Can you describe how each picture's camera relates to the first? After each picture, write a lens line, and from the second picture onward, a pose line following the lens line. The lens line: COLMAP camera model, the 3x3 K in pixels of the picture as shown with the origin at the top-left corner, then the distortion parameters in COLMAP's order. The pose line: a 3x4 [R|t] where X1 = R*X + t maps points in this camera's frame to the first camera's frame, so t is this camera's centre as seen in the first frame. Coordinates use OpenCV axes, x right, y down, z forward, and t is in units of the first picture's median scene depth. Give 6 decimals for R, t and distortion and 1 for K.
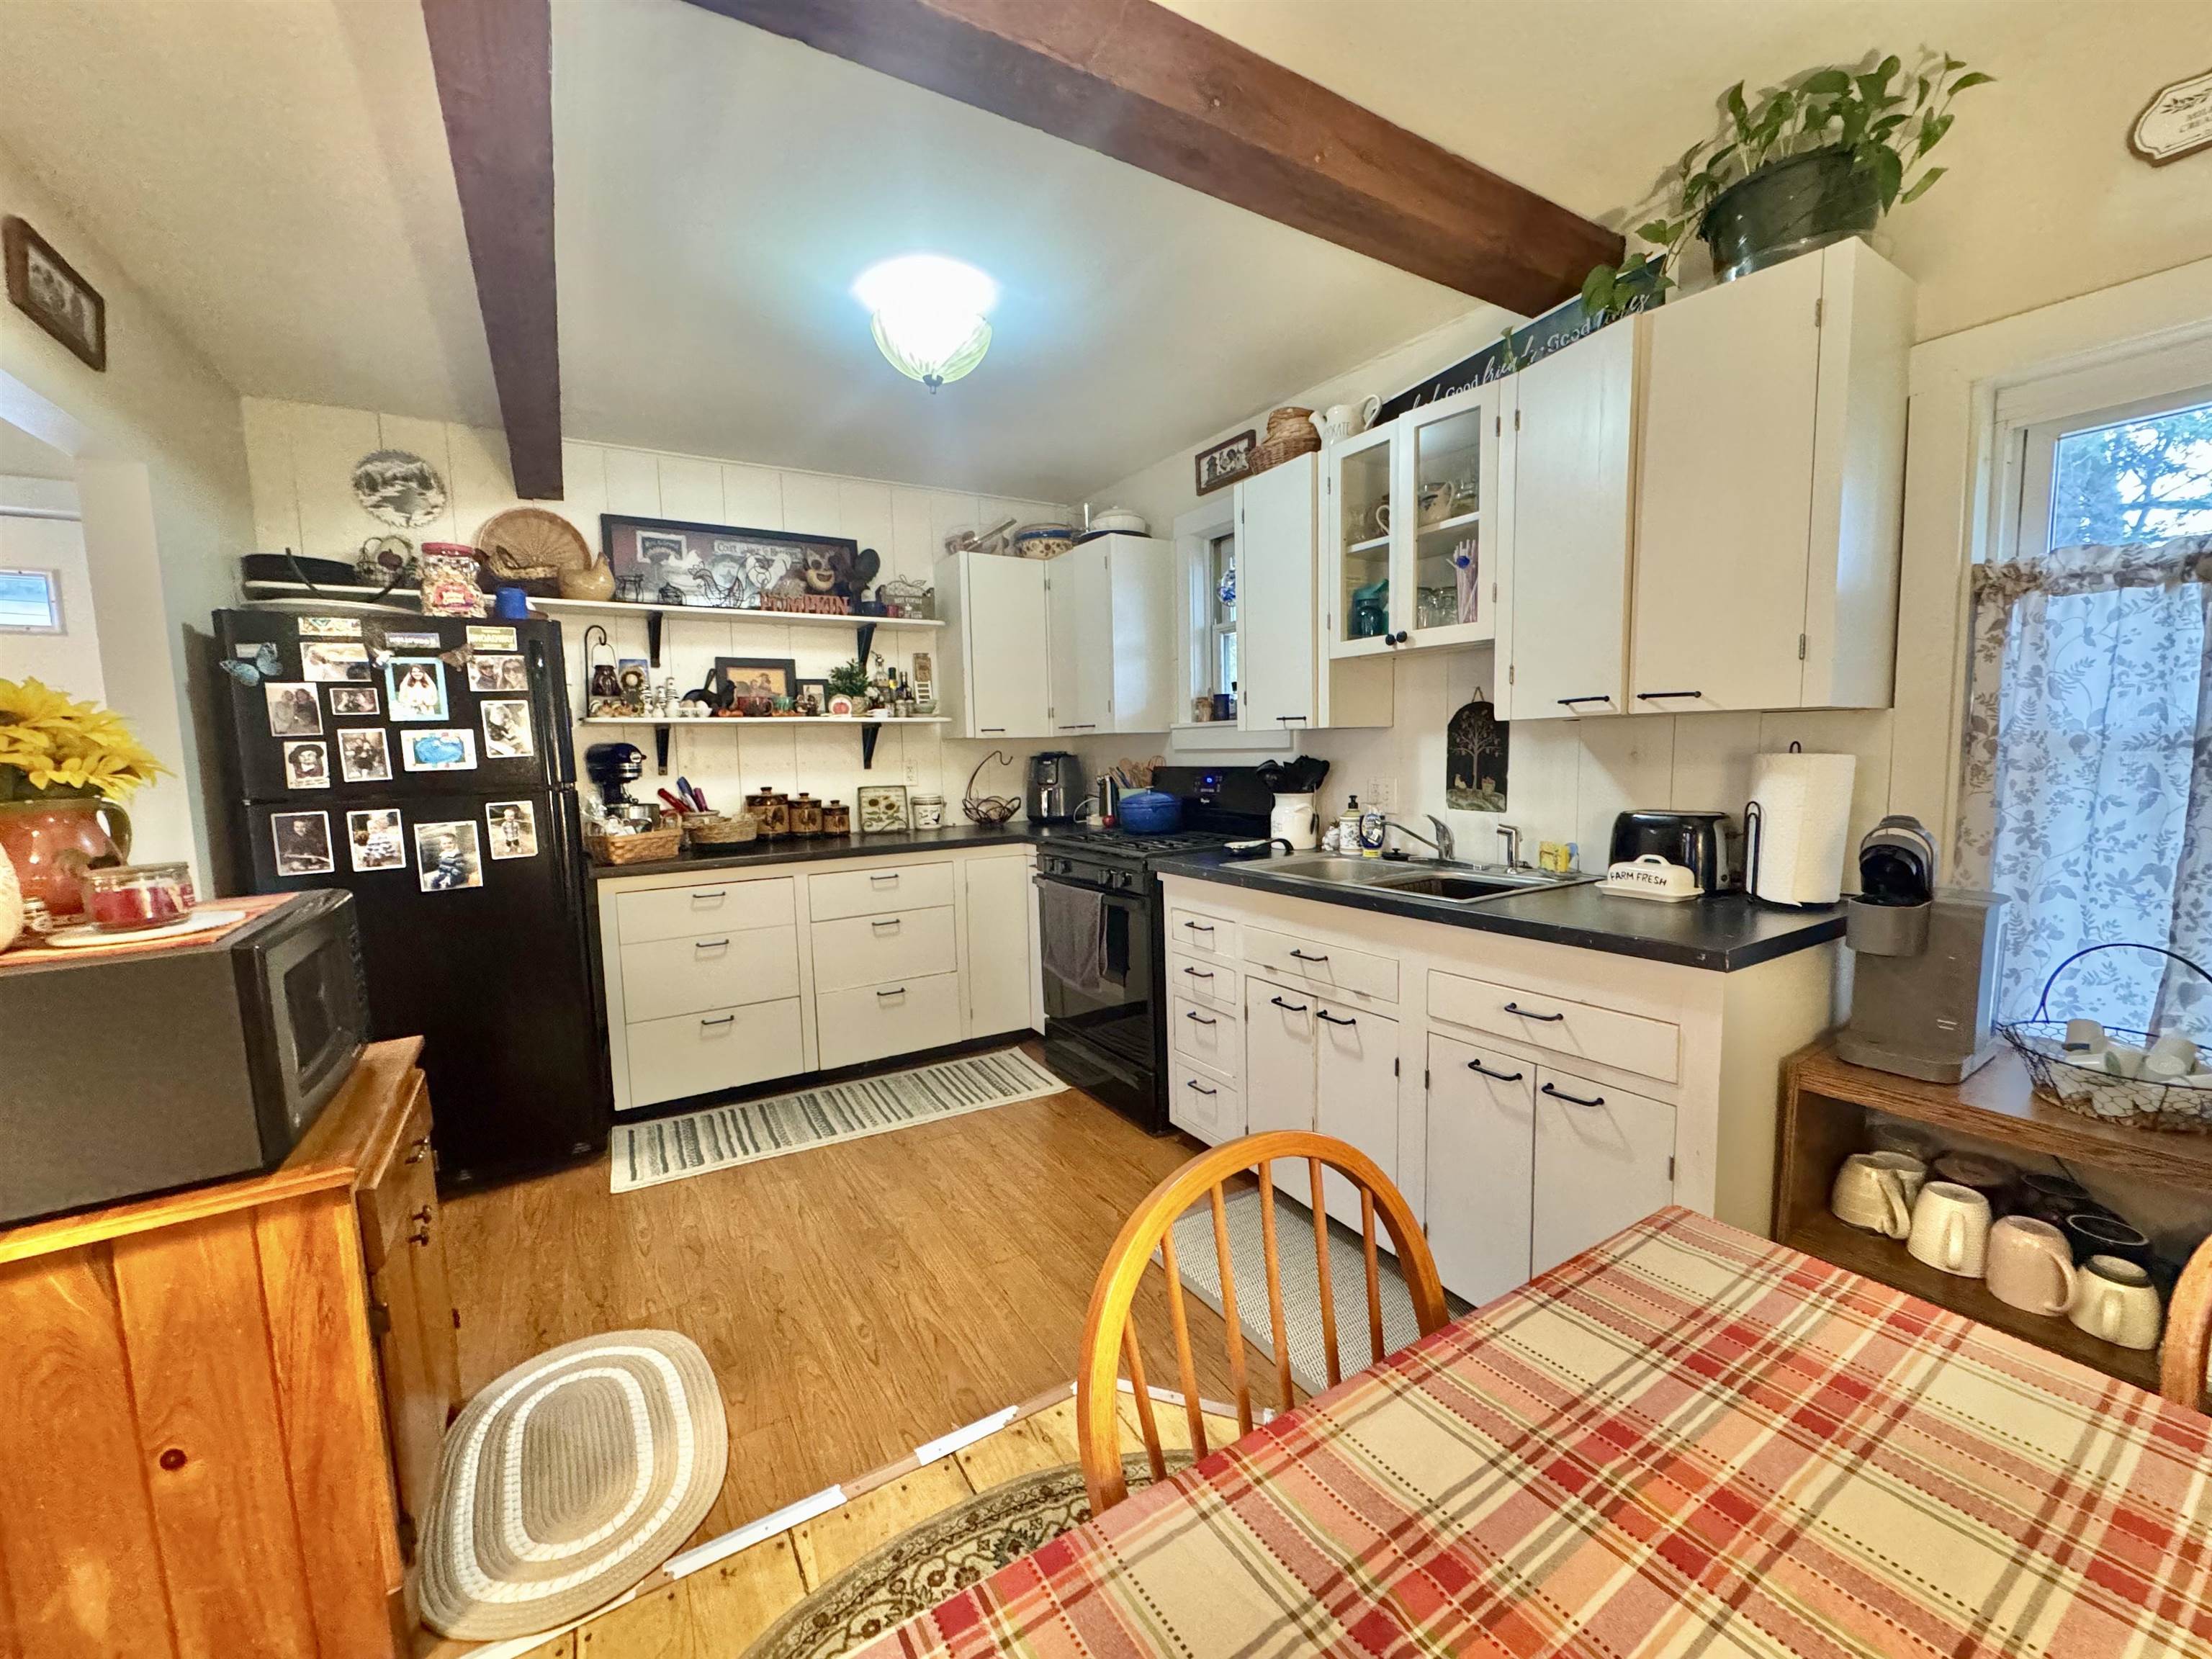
lens RADIAL K [[878.0, 0, 1102.7], [0, 878.0, 831.1], [0, 0, 1]] dist [-0.003584, 0.000560]
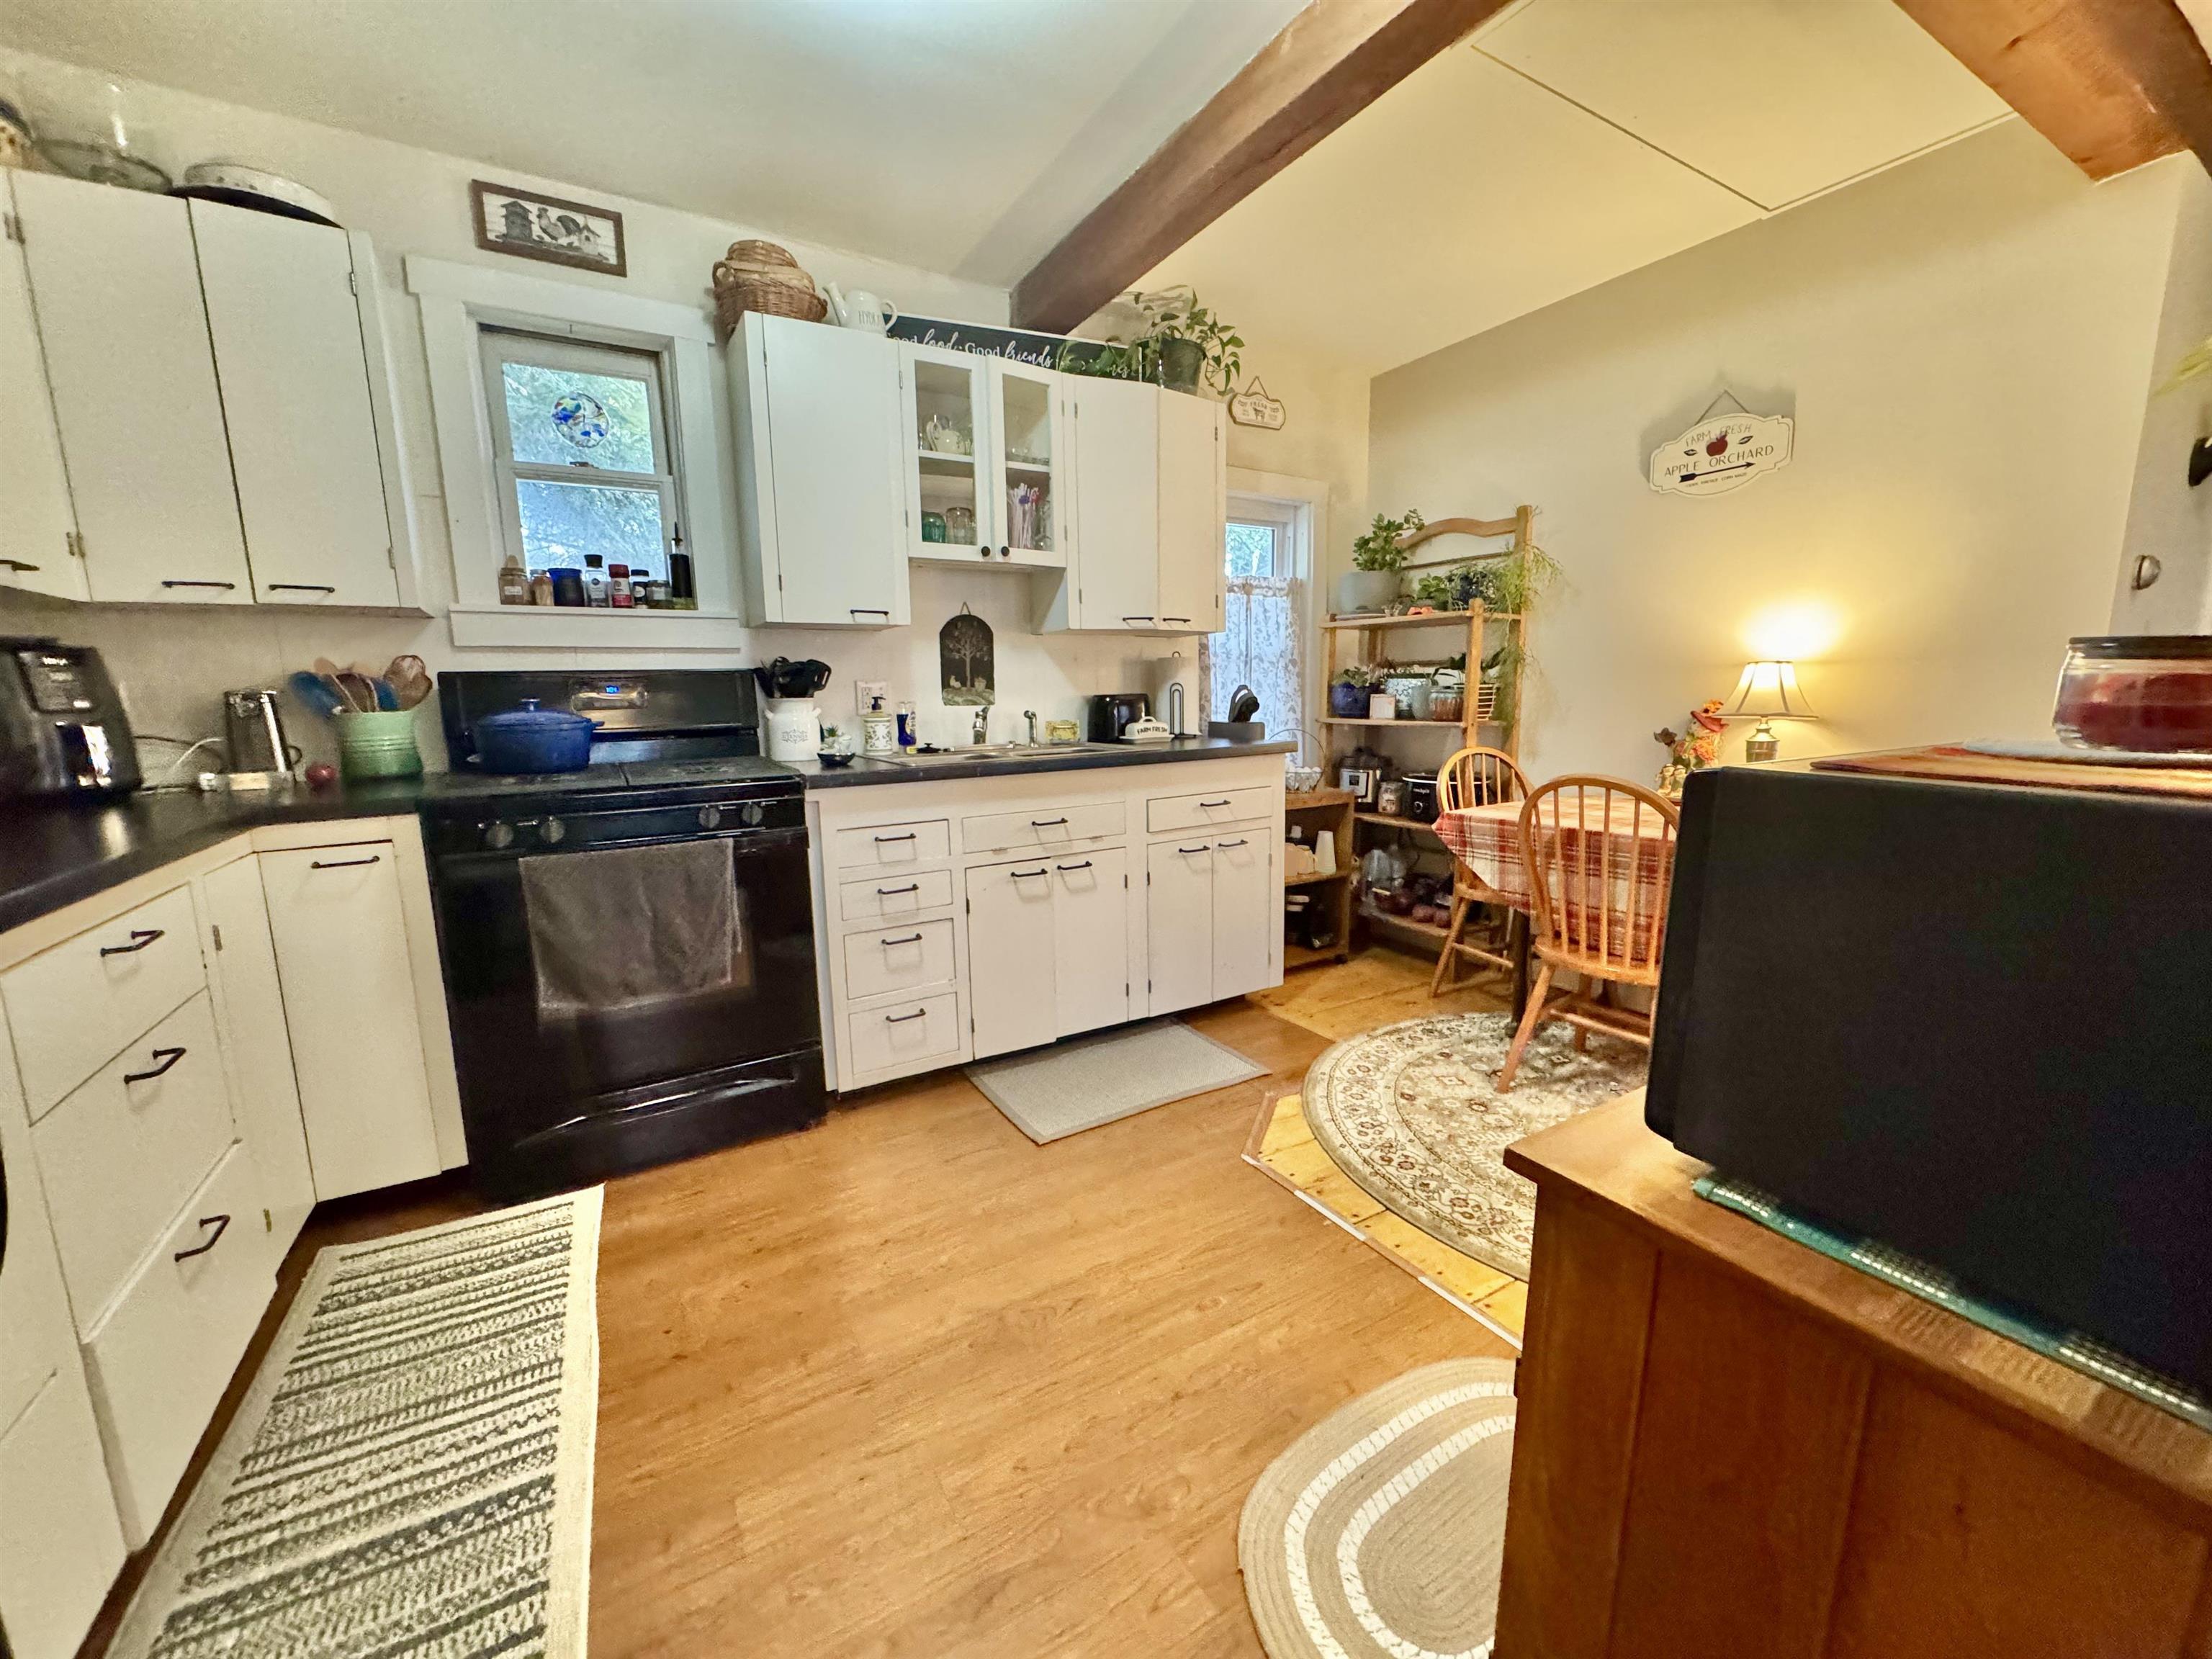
lens RADIAL K [[878.0, 0, 1102.7], [0, 878.0, 831.1], [0, 0, 1]] dist [-0.003584, 0.000560]
pose [[0.007080, -0.133516, 0.991021, -0.763056], [0.114012, 0.984691, 0.131848, 0.008800], [-0.993454, 0.112055, 0.022194, 0.763199]]
